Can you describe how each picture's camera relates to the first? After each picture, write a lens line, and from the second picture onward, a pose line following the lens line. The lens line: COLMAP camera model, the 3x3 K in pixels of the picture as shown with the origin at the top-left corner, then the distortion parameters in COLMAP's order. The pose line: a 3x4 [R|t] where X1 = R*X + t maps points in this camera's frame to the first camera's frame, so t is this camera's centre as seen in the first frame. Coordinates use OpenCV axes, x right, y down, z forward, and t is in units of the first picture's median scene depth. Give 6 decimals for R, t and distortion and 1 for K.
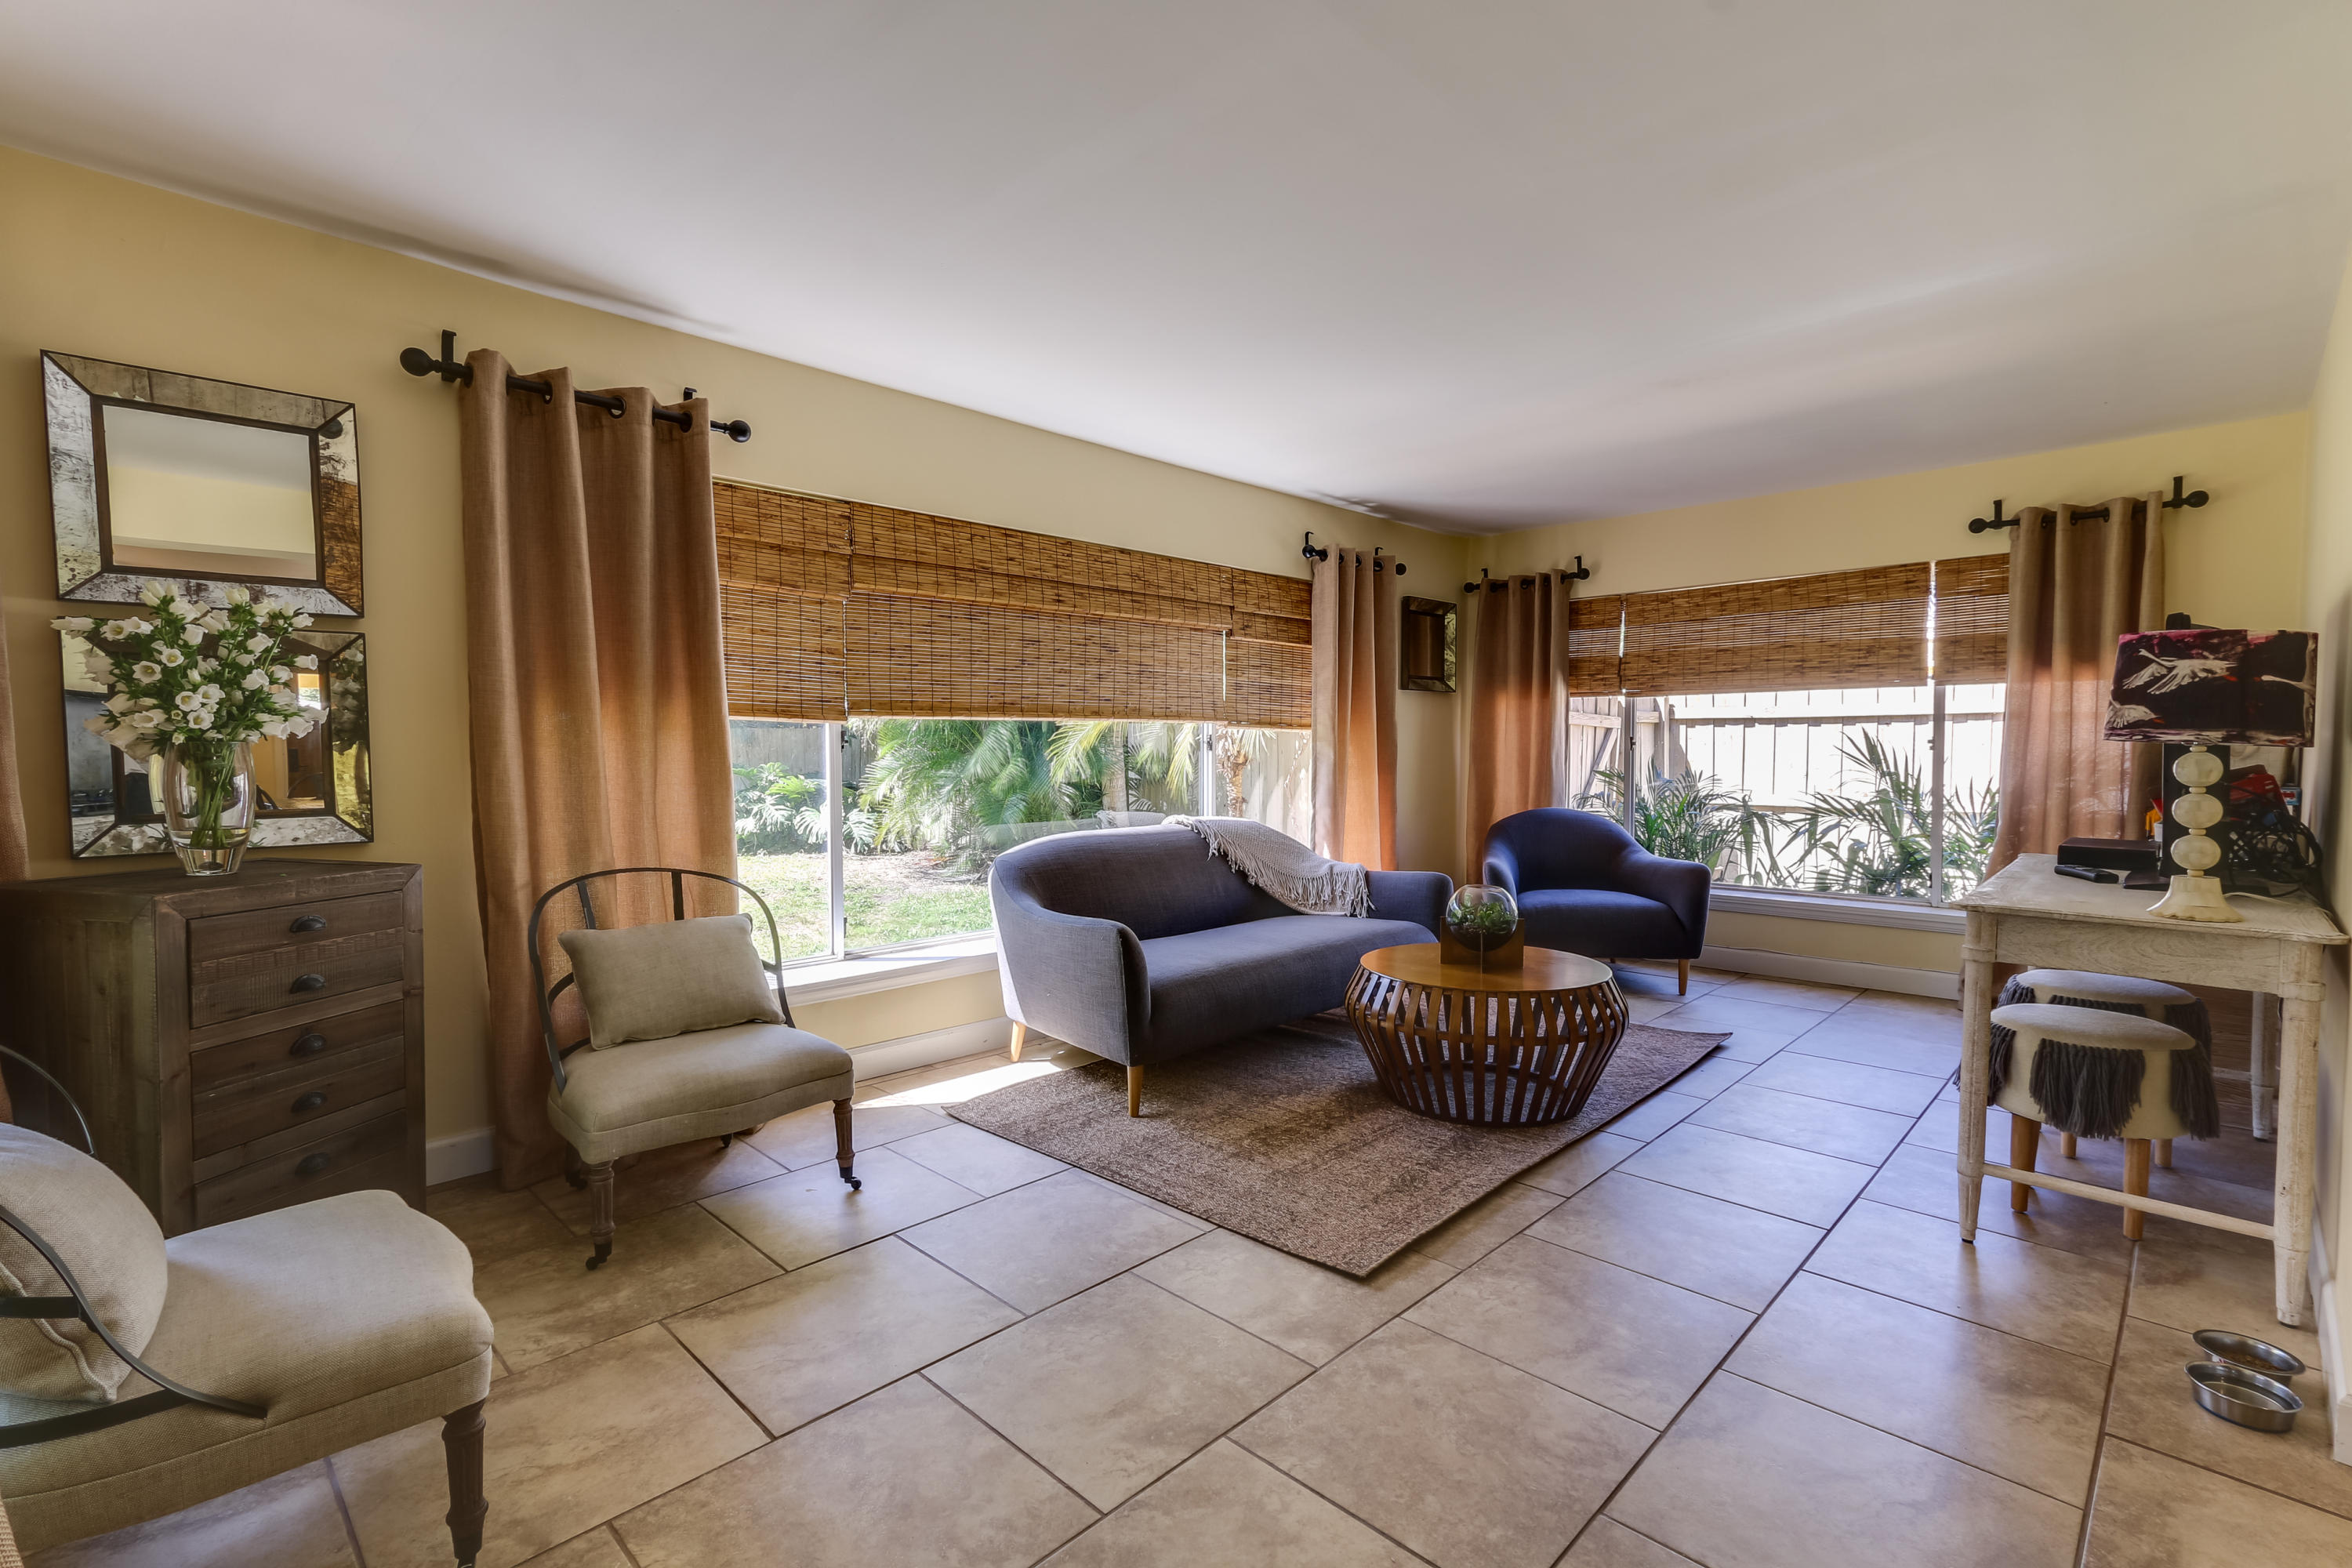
lens RADIAL K [[1062.5, 0, 1185.3], [0, 1062.5, 795.1], [0, 0, 1]] dist [-0.002781, -0.000033]
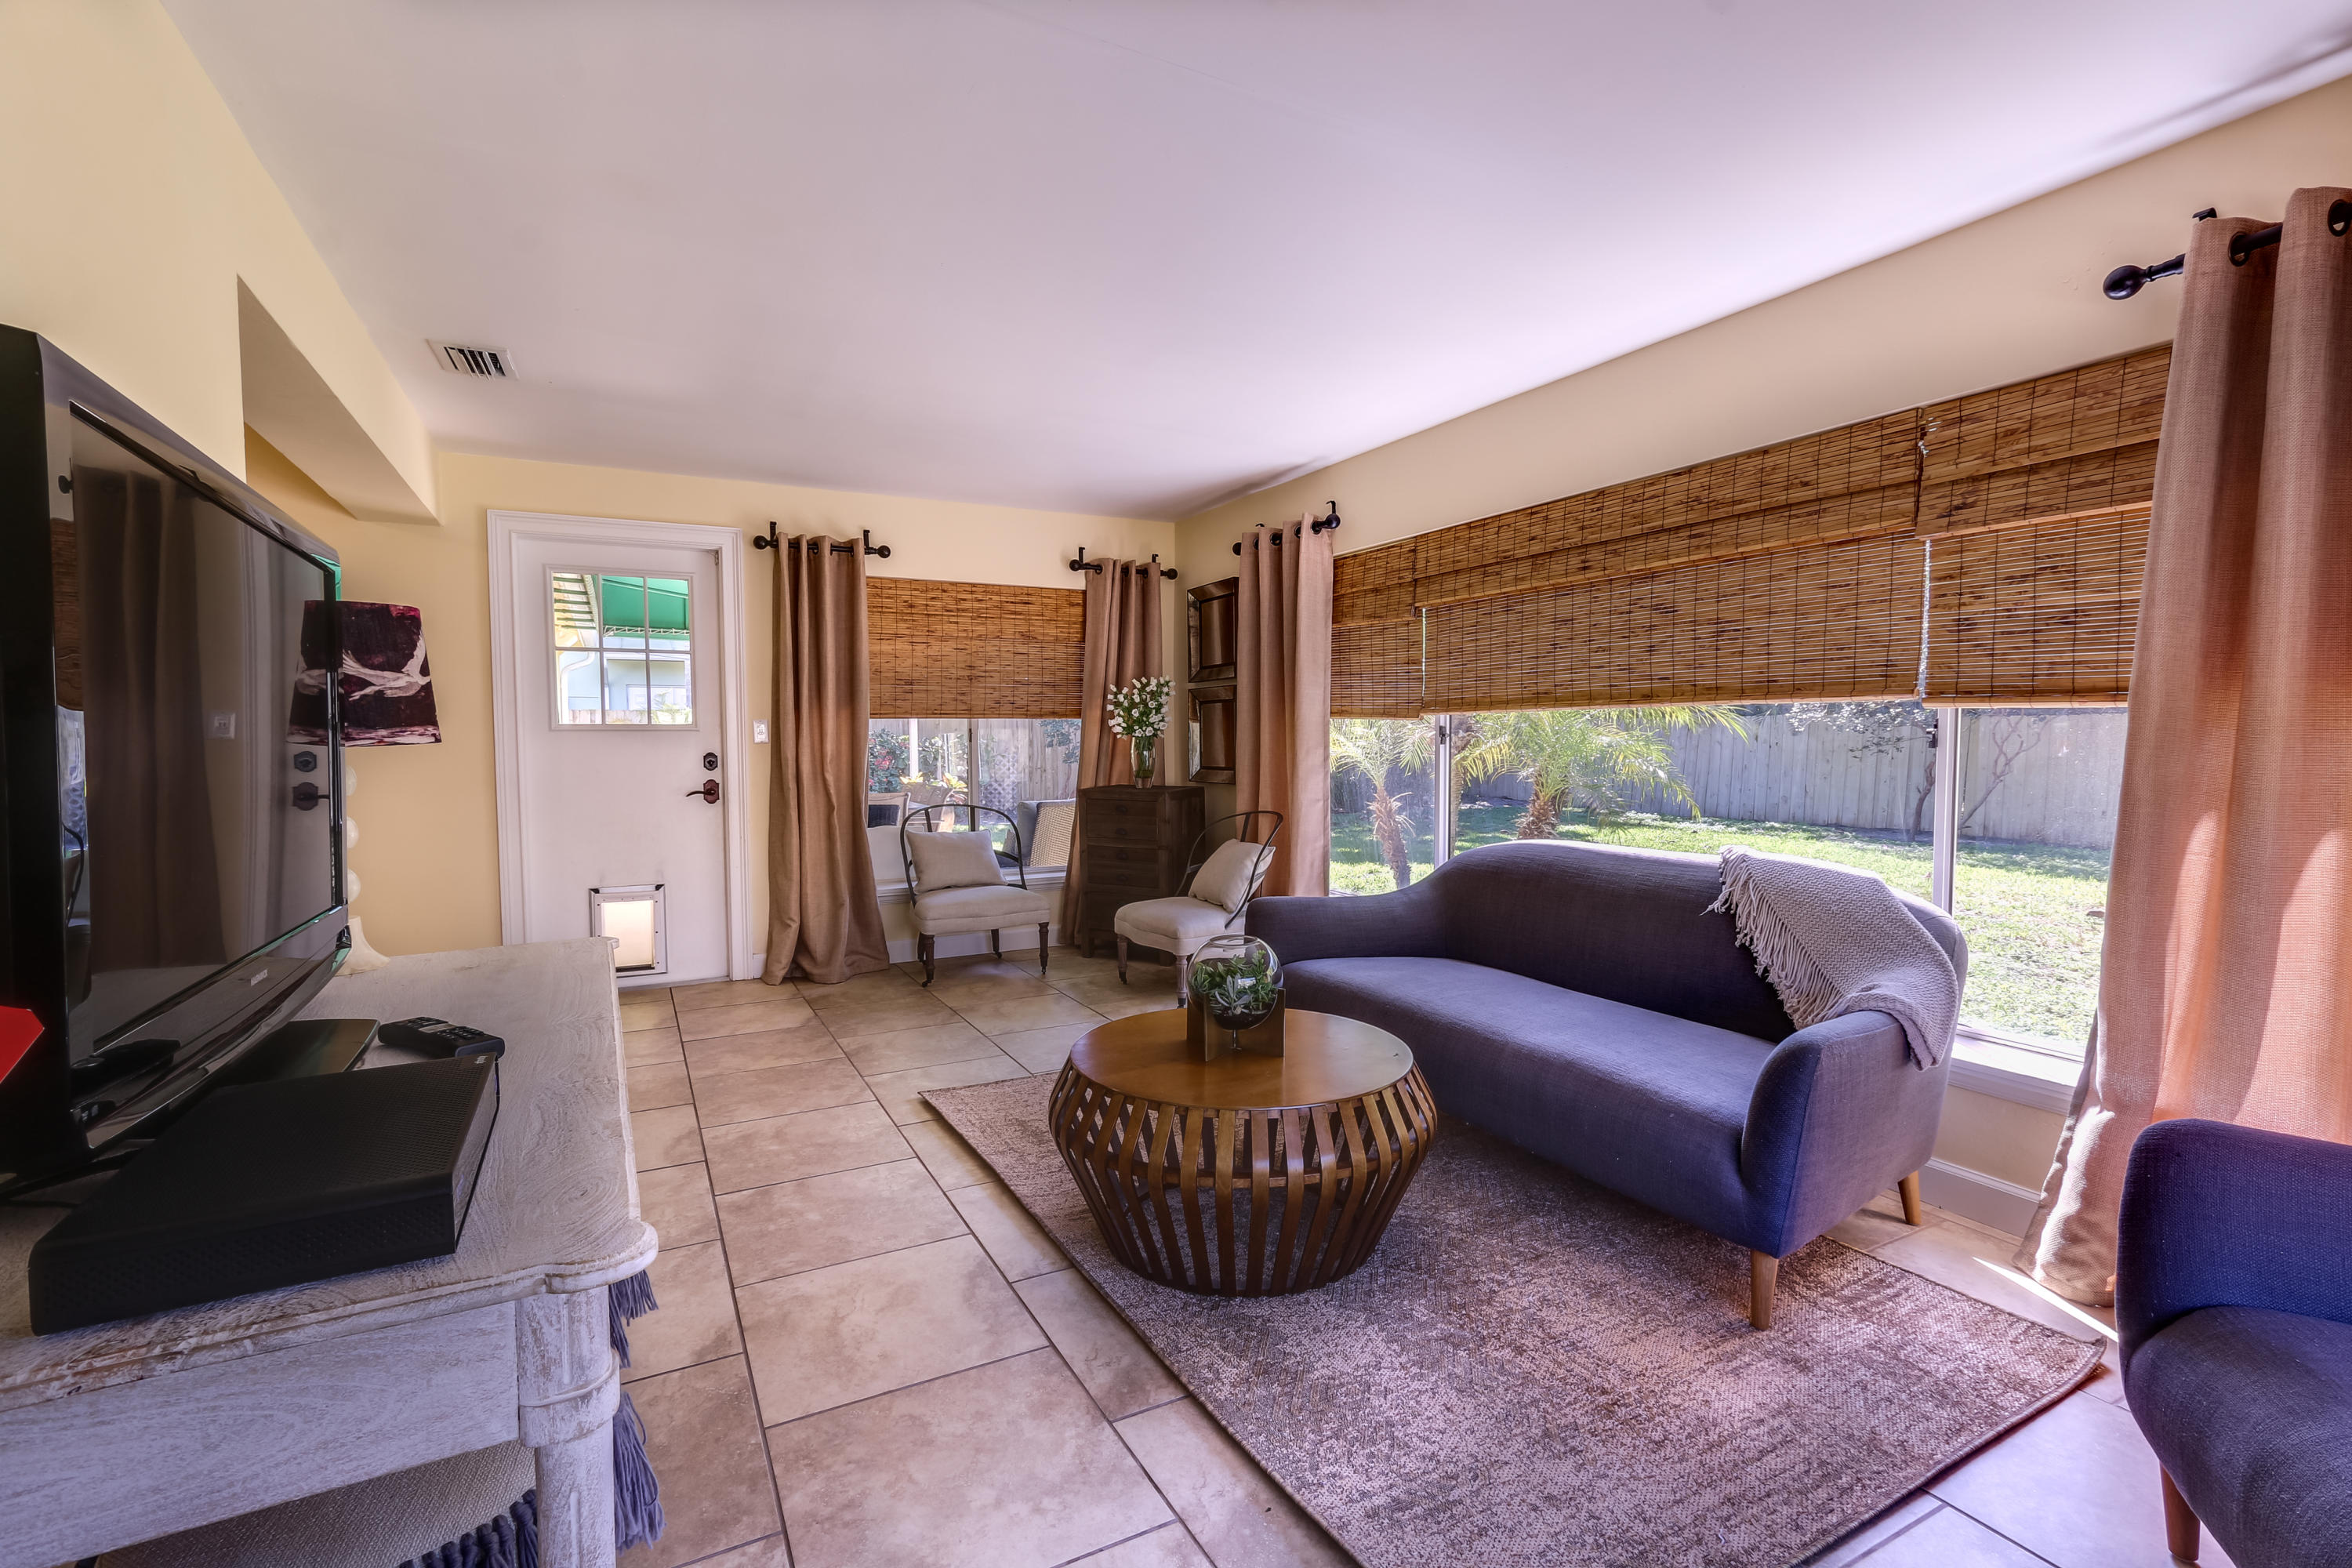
lens RADIAL K [[1062.5, 0, 1185.3], [0, 1062.5, 795.1], [0, 0, 1]] dist [-0.002781, -0.000033]
pose [[-0.299146, 0.053475, -0.952708, 0.799035], [-0.043328, 0.996637, 0.069546, -0.048207], [0.953223, 0.062083, -0.295823, 0.968843]]
